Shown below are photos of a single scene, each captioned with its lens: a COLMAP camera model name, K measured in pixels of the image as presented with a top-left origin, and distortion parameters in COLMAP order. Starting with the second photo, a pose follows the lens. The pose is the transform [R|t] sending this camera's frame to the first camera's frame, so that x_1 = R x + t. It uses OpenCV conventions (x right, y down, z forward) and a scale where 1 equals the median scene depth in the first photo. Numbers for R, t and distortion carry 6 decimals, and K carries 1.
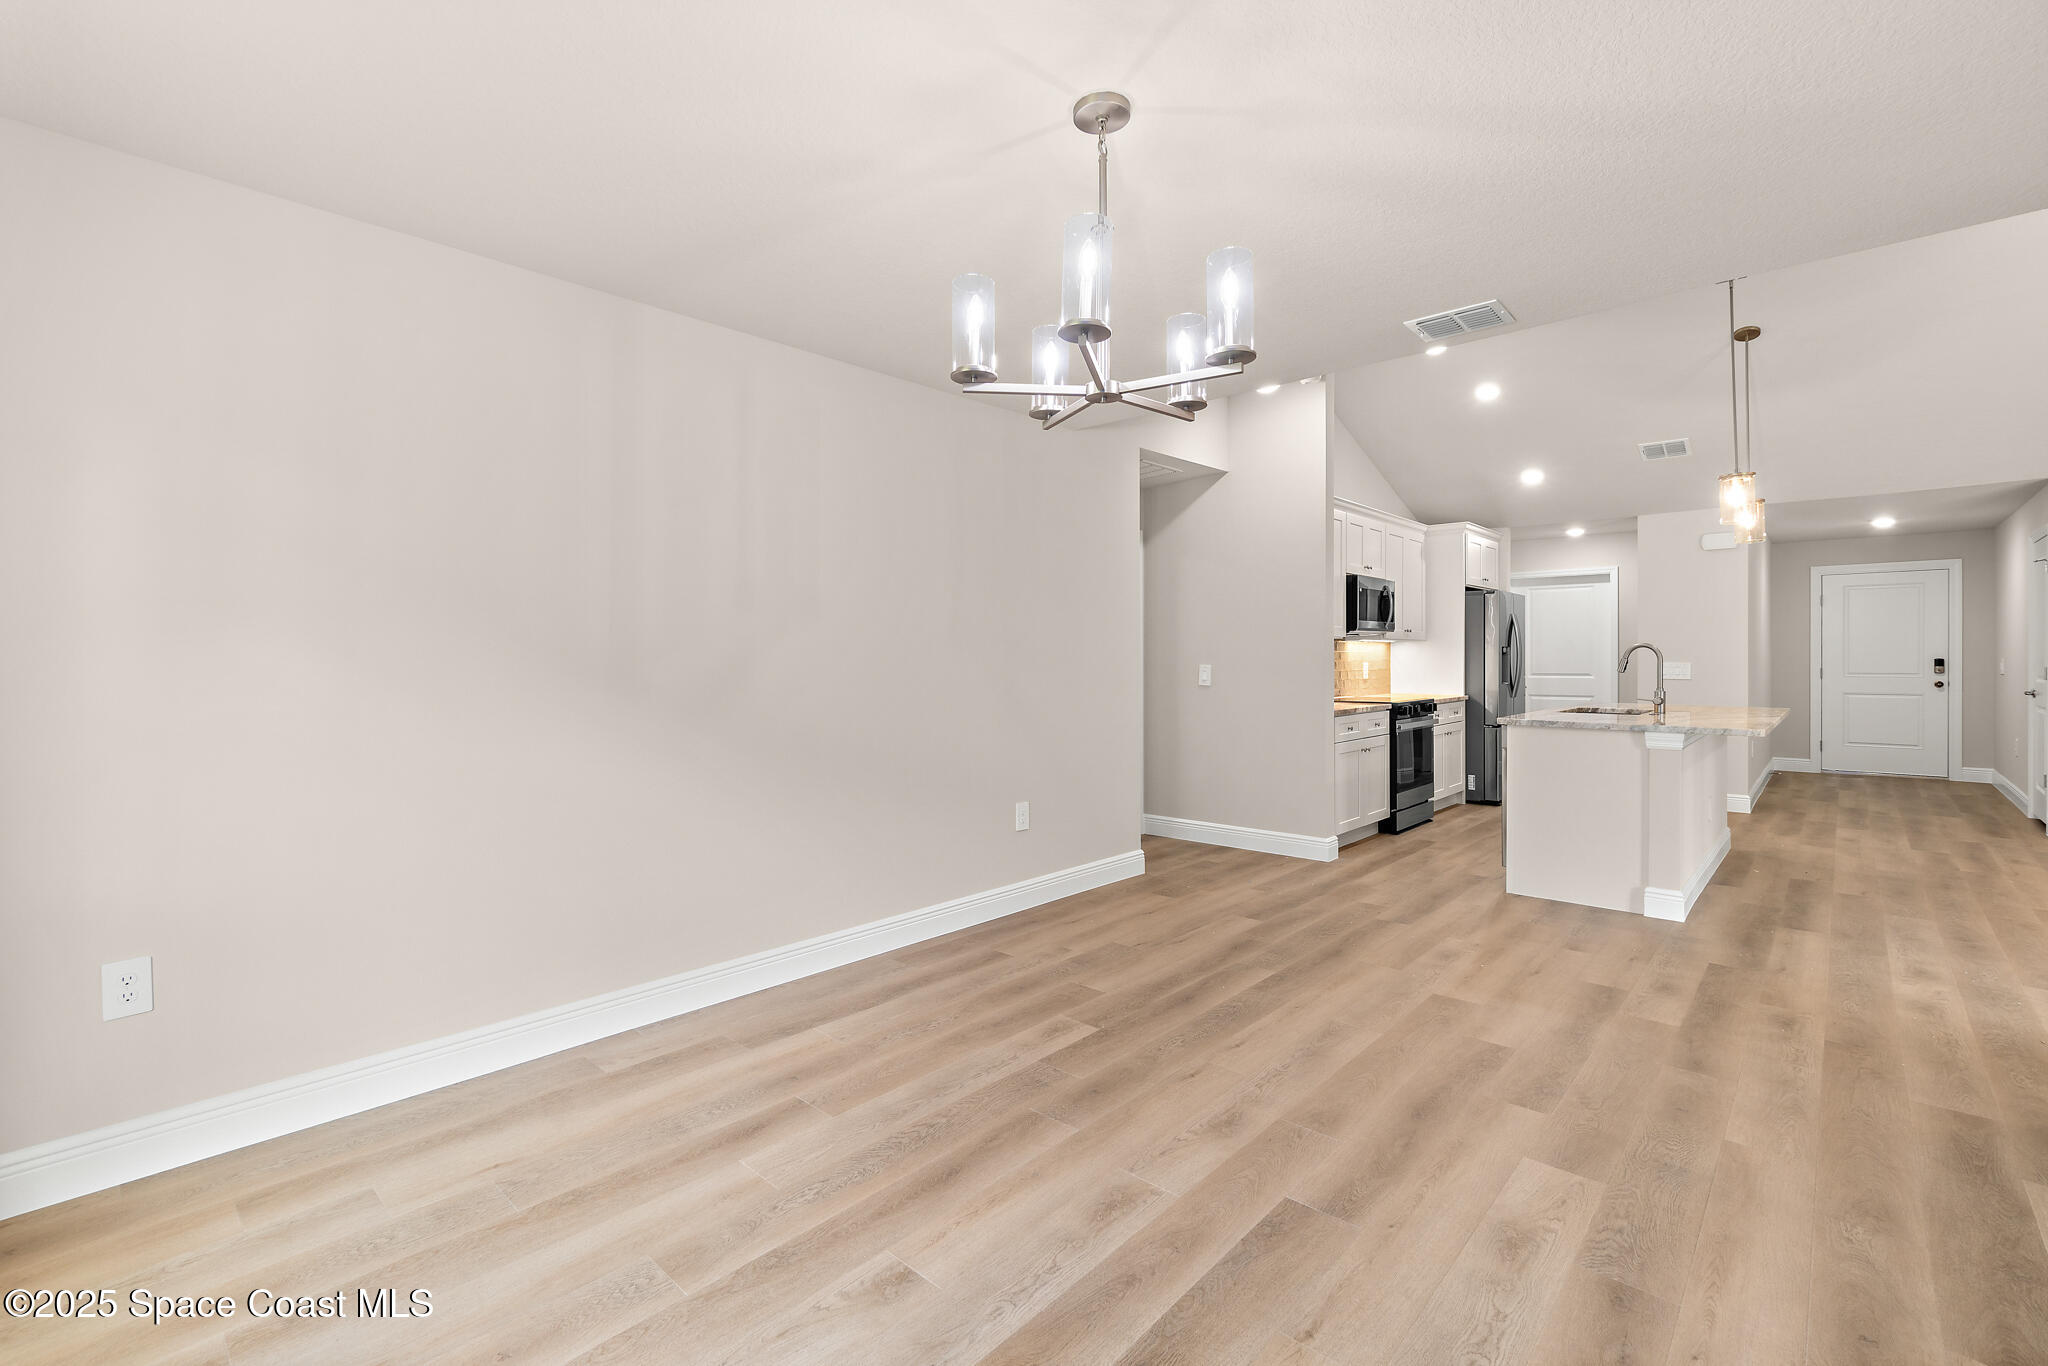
lens RADIAL K [[890.2, 0, 1003.2], [0, 890.2, 670.8], [0, 0, 1]] dist [-0.007729, 0.003046]
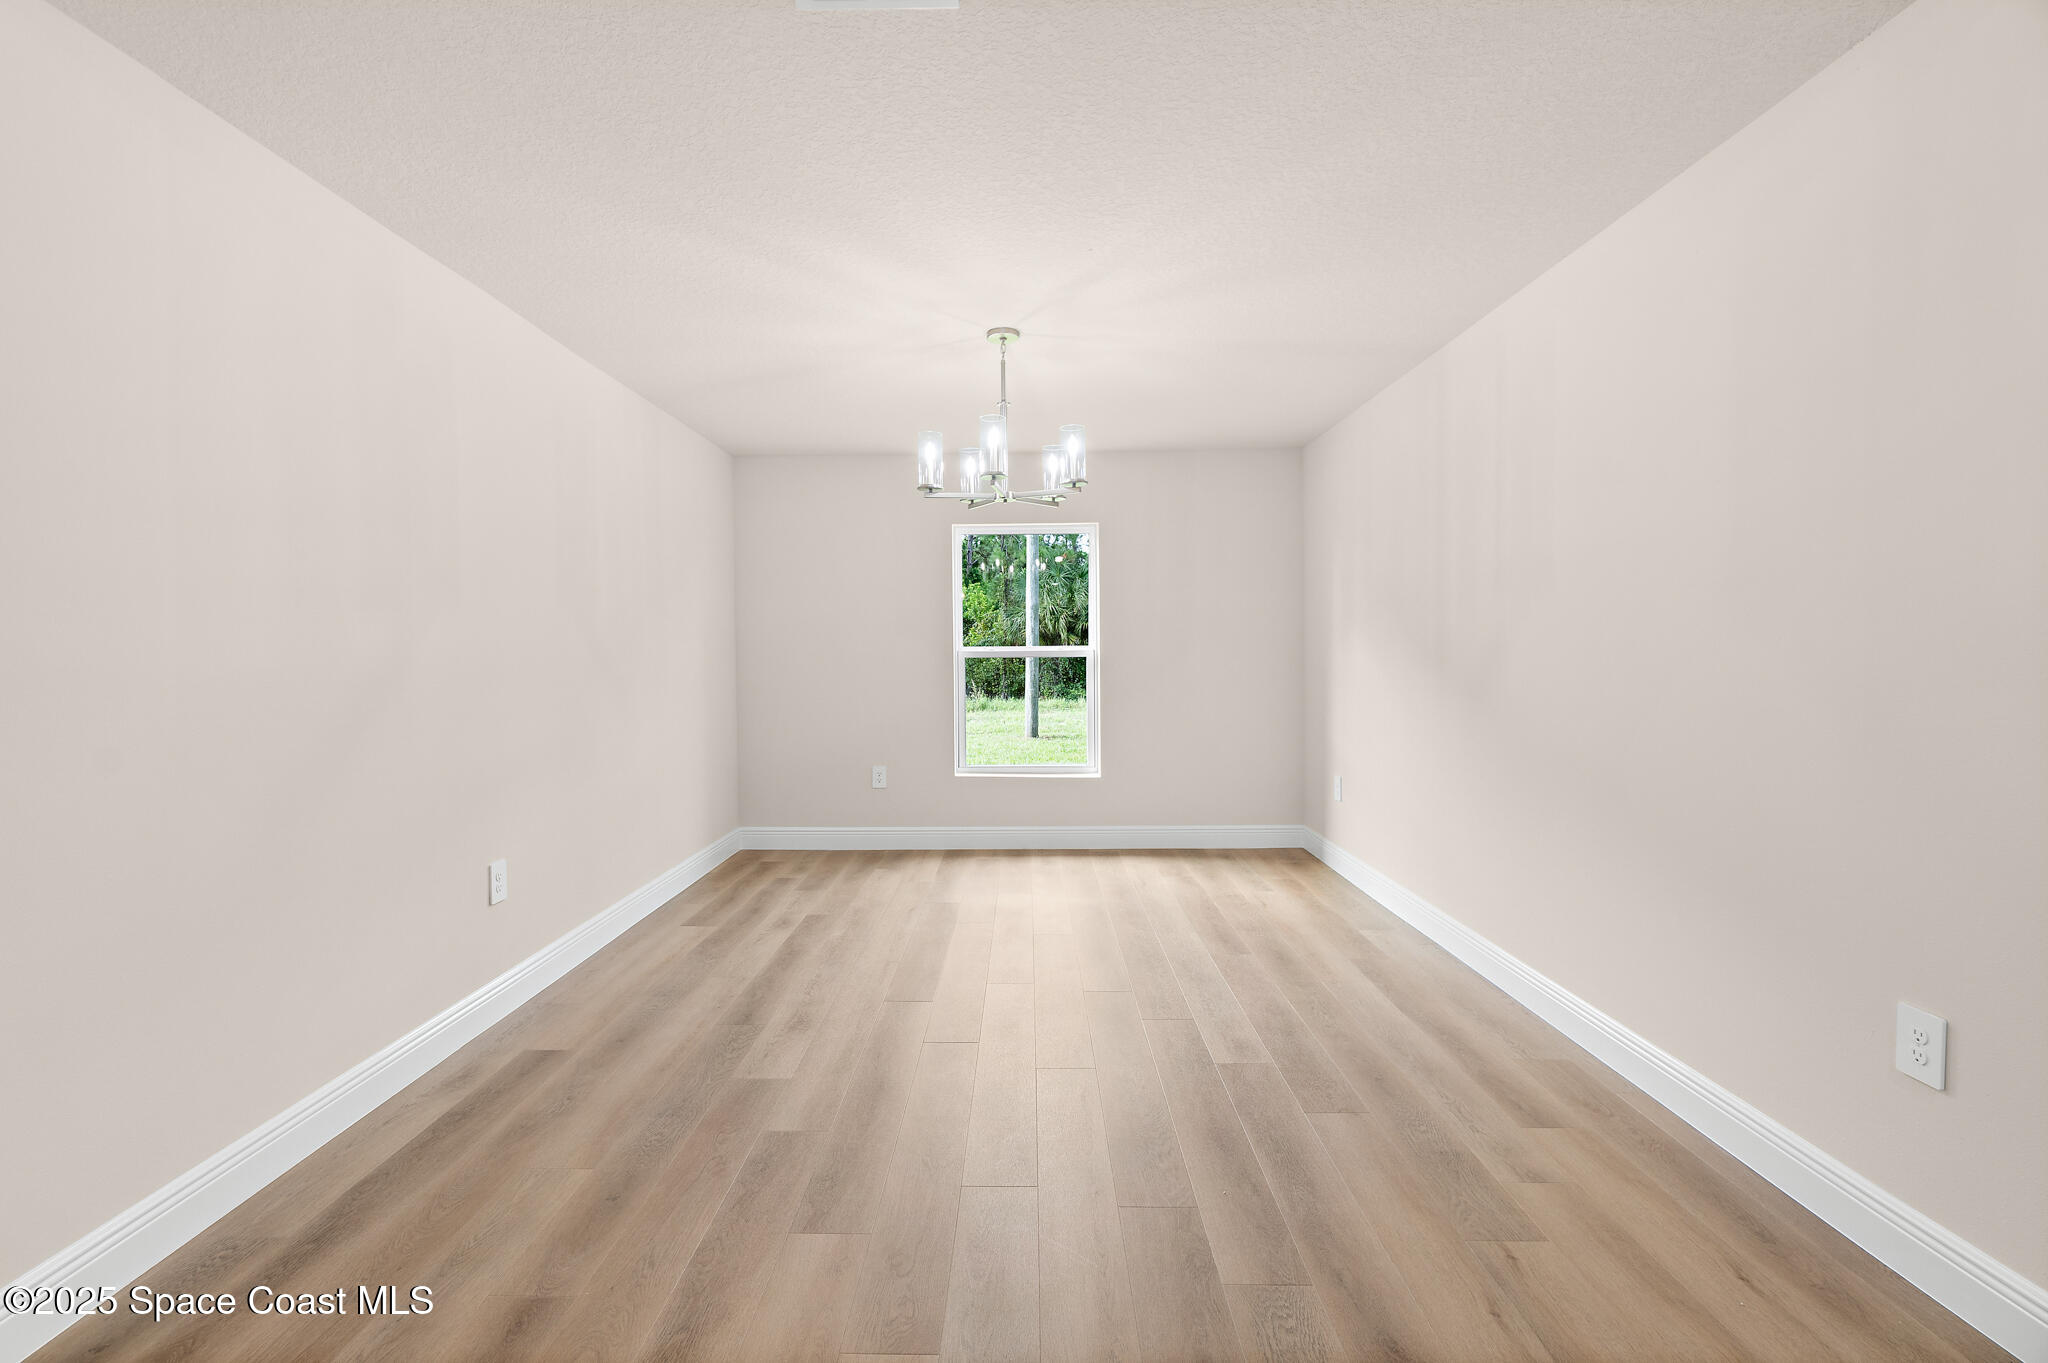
lens RADIAL K [[890.2, 0, 1005.9], [0, 890.2, 661.9], [0, 0, 1]] dist [-0.007729, 0.003046]
pose [[-0.742964, 0.016915, -0.669118, 0.392360], [0.002086, 0.999734, 0.022956, -0.008213], [0.669328, 0.015660, -0.742802, 0.699402]]
